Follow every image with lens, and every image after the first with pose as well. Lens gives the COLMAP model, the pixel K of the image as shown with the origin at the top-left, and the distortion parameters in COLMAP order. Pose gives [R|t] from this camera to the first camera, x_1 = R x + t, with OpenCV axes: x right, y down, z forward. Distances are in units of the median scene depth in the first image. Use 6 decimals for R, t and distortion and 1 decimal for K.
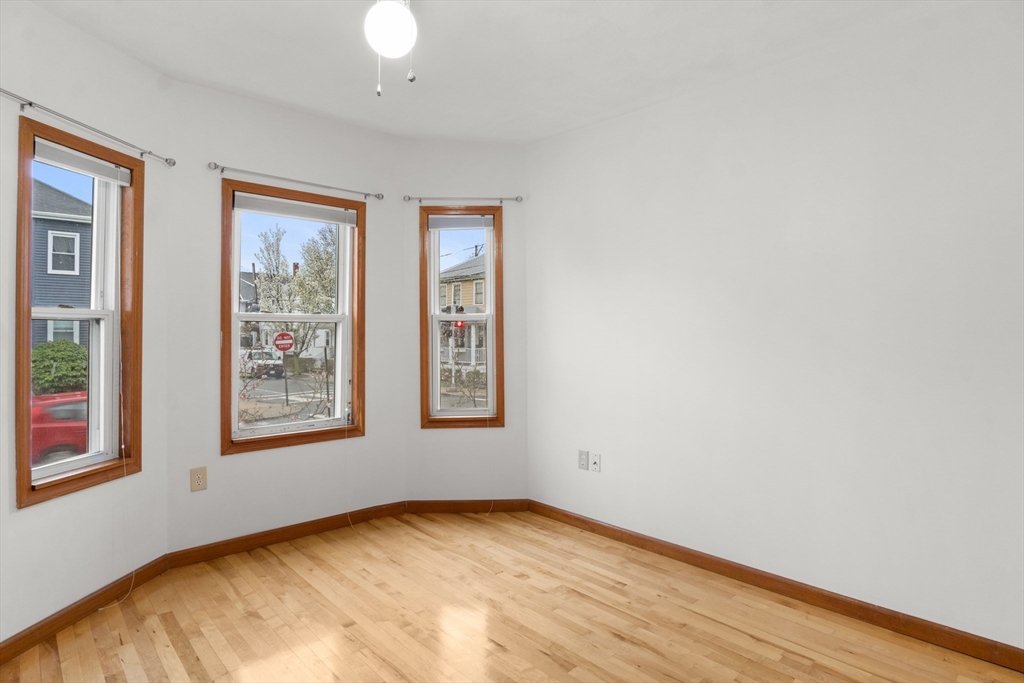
lens RADIAL K [[552.5, 0, 514.9], [0, 552.5, 331.5], [0, 0, 1]] dist [-0.031349, 0.002515]
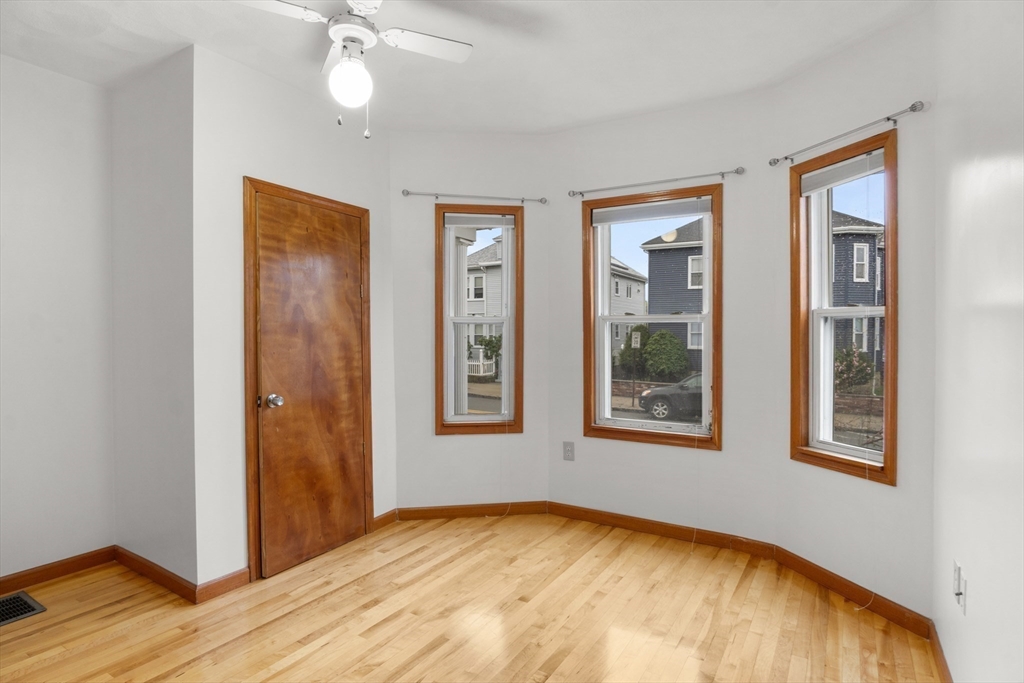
lens RADIAL K [[547.9, 0, 515.3], [0, 547.9, 345.1], [0, 0, 1]] dist [-0.027143, 0.000951]
pose [[0.267787, 0.022825, -0.963208, 0.559970], [-0.004268, 0.999738, 0.022504, 0.003732], [0.963469, -0.001915, 0.267814, 0.534674]]
